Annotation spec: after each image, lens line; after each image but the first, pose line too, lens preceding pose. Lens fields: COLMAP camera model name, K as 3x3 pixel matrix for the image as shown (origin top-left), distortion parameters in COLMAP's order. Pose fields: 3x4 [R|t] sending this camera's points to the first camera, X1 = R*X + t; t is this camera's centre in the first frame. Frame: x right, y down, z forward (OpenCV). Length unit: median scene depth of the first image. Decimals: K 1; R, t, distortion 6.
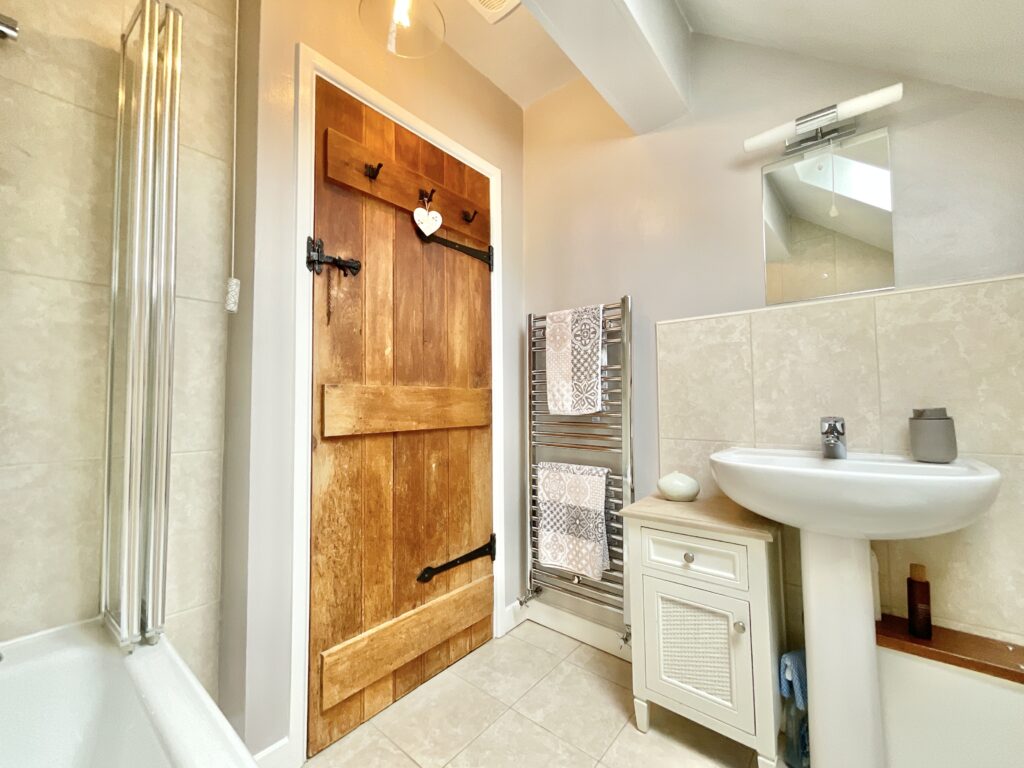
lens RADIAL K [[415.6, 0, 512.0], [0, 415.6, 384.0], [0, 0, 1]] dist [-0.002660, -0.000138]
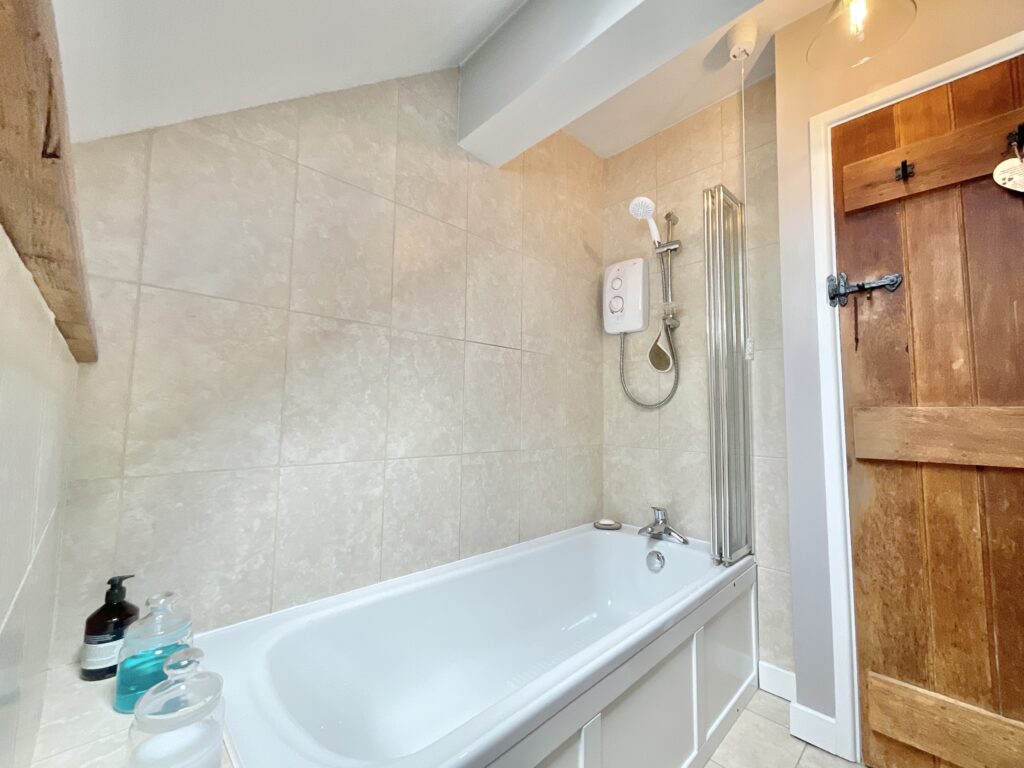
lens RADIAL K [[415.6, 0, 512.0], [0, 415.6, 384.0], [0, 0, 1]] dist [-0.002660, -0.000138]
pose [[-0.098799, -0.076797, -0.992140, 0.641616], [0.023597, 0.996556, -0.079489, 0.003930], [0.994828, -0.031265, -0.096646, 0.226880]]
